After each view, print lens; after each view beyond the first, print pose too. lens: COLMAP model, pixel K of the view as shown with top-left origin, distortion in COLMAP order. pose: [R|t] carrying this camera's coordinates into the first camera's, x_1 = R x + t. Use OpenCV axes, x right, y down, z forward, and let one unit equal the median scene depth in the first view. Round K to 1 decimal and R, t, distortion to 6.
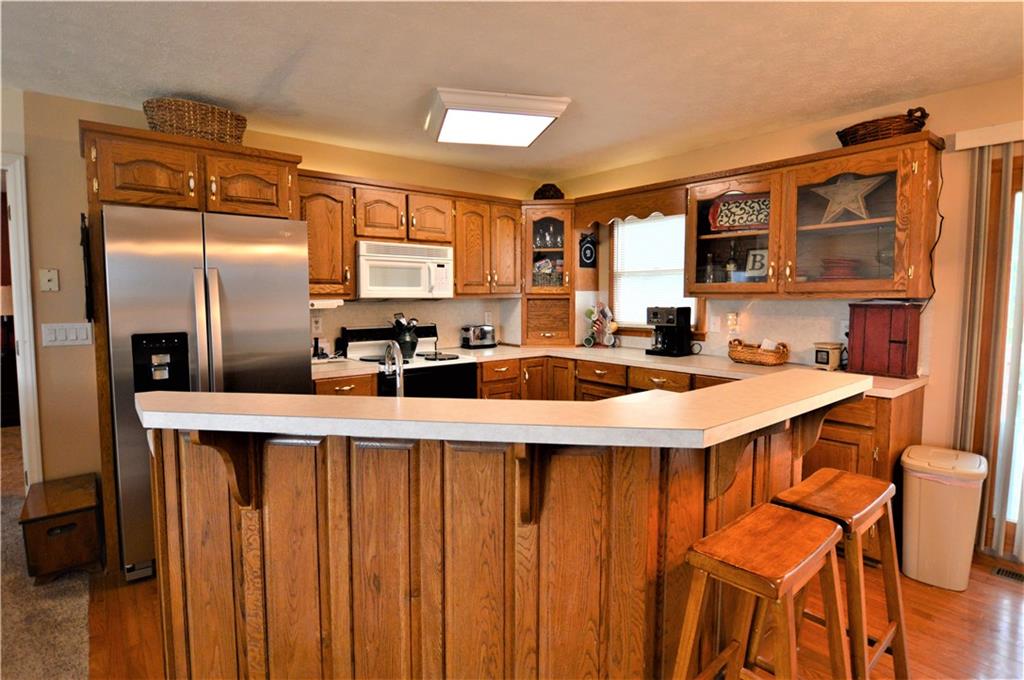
lens RADIAL K [[525.4, 0, 511.2], [0, 525.4, 335.9], [0, 0, 1]] dist [-0.026220, 0.000782]
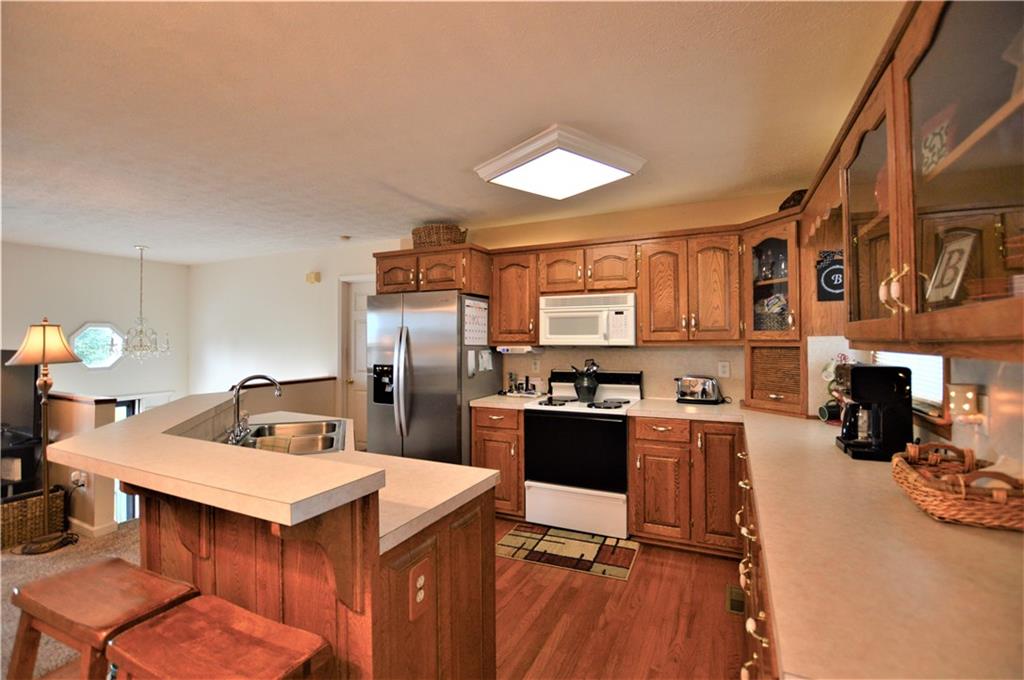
lens RADIAL K [[456.6, 0, 510.8], [0, 456.6, 337.7], [0, 0, 1]] dist [-0.029509, 0.000454]
pose [[0.418964, -0.006650, -0.907979, 0.608423], [-0.065556, 0.997142, -0.037553, -0.044903], [0.905633, 0.075257, 0.417330, 0.499045]]
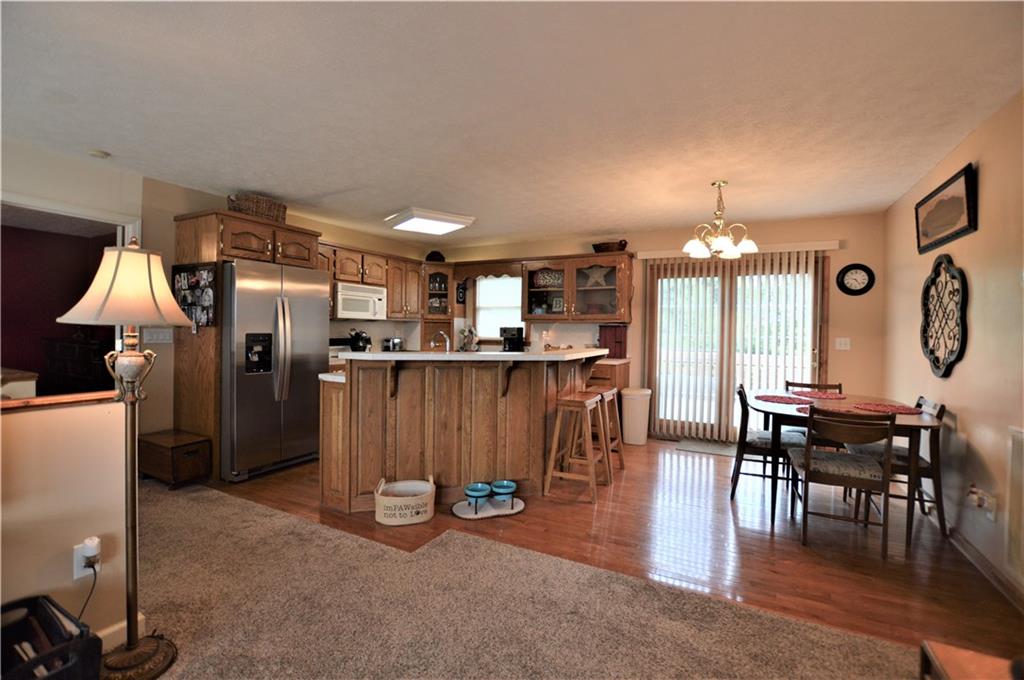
lens RADIAL K [[456.6, 0, 510.8], [0, 456.6, 337.7], [0, 0, 1]] dist [-0.029509, 0.000454]
pose [[0.923066, 0.007039, 0.384577, -0.326055], [0.014236, 0.998522, -0.052444, 0.067110], [-0.384377, 0.053884, 0.921602, -0.472484]]
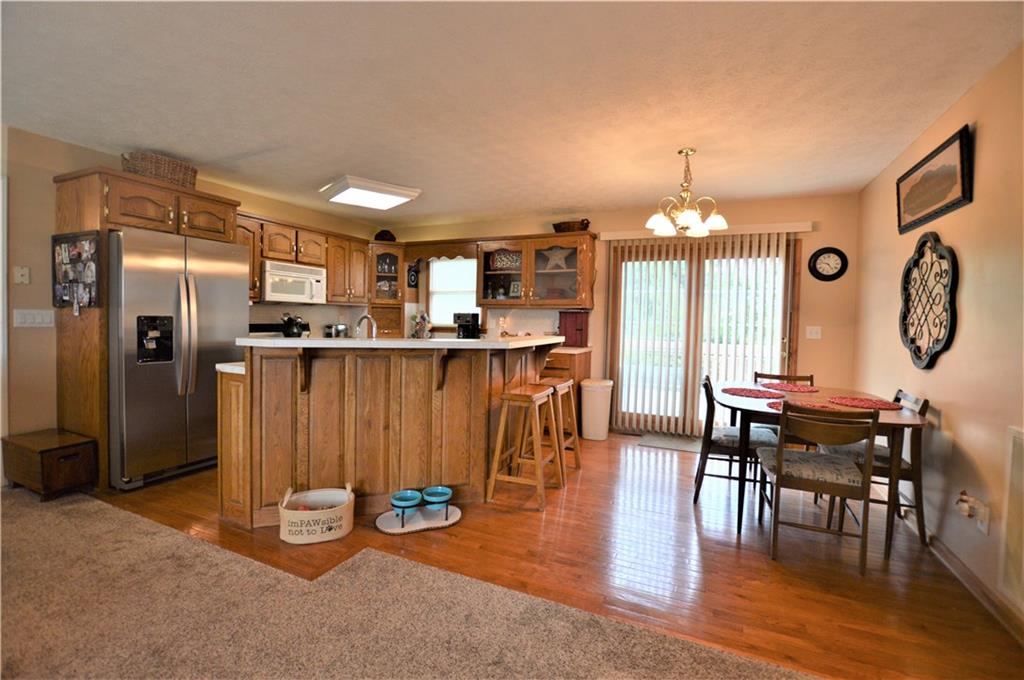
lens RADIAL K [[456.6, 0, 510.8], [0, 456.6, 337.7], [0, 0, 1]] dist [-0.029509, 0.000454]
pose [[0.898755, 0.002220, 0.438446, -0.222697], [0.011347, 0.999534, -0.028320, 0.069609], [-0.438305, 0.030428, 0.898311, -0.386801]]
